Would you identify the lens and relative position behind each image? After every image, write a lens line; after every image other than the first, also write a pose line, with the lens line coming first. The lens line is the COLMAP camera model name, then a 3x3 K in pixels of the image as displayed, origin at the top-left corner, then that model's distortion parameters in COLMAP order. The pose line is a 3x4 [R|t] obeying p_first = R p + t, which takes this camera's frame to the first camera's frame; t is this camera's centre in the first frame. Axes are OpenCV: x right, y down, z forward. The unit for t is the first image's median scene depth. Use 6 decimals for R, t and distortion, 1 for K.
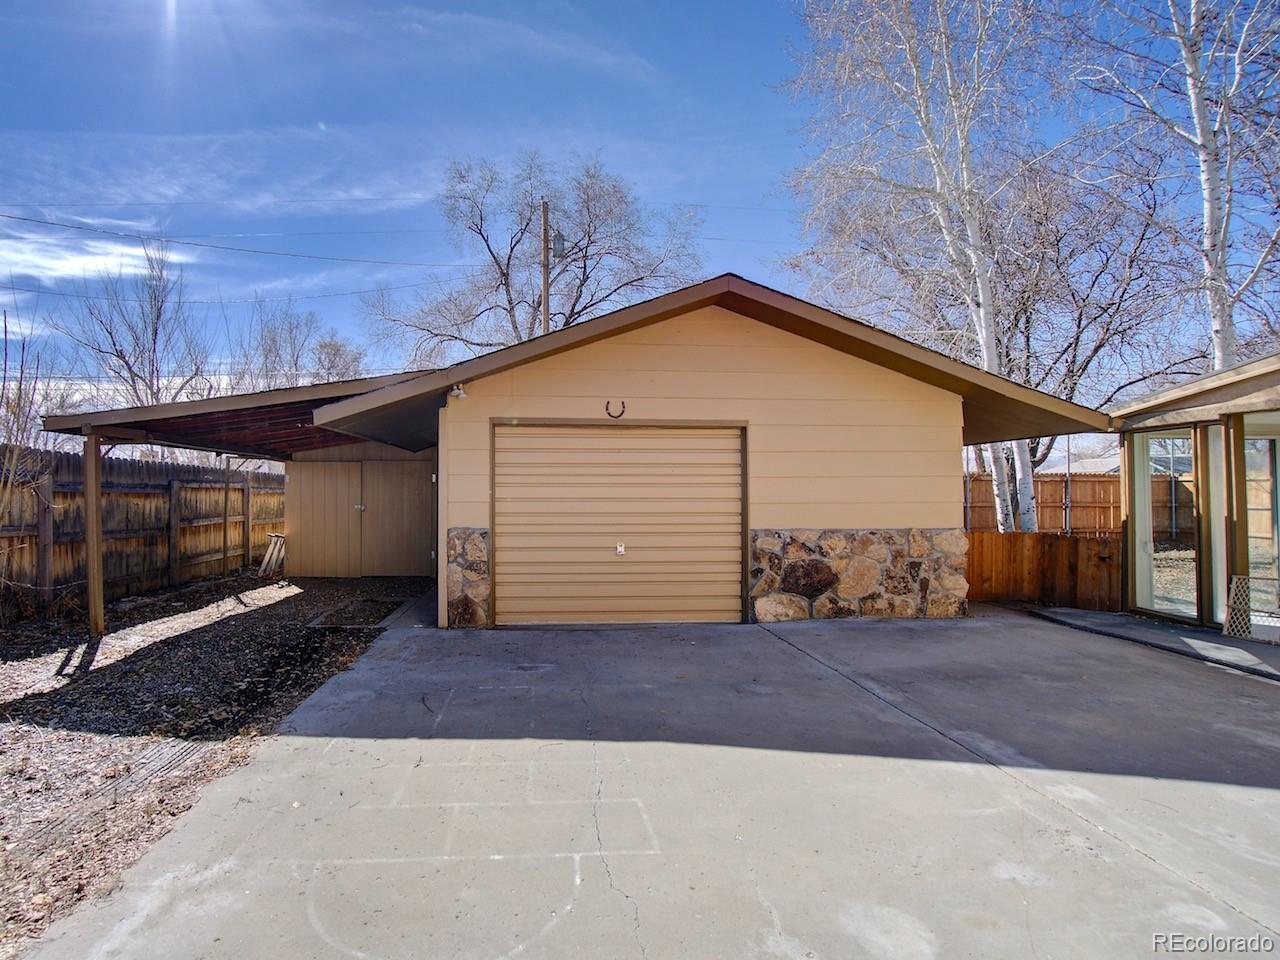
lens RADIAL K [[604.2, 0, 599.9], [0, 604.2, 484.4], [0, 0, 1]] dist [-0.067670, 0.026394]
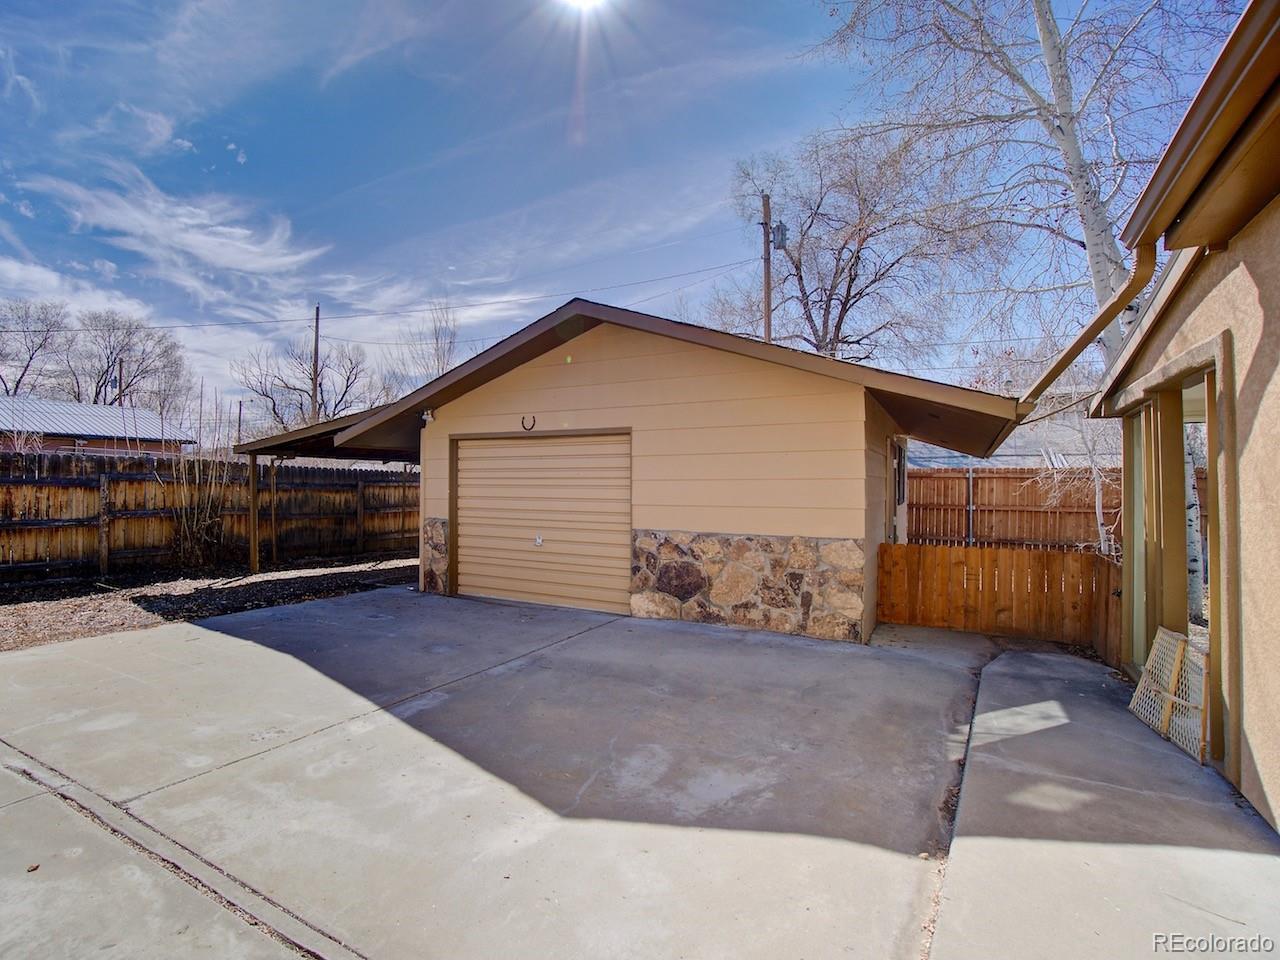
lens RADIAL K [[631.5, 0, 640.0], [0, 631.5, 480.0], [0, 0, 1]] dist [-0.062060, 0.023771]
pose [[0.847536, 0.000483, -0.530738, 0.850204], [-0.000627, 1.000000, -0.000092, -0.011918], [0.530738, 0.000411, 0.847536, 0.059782]]
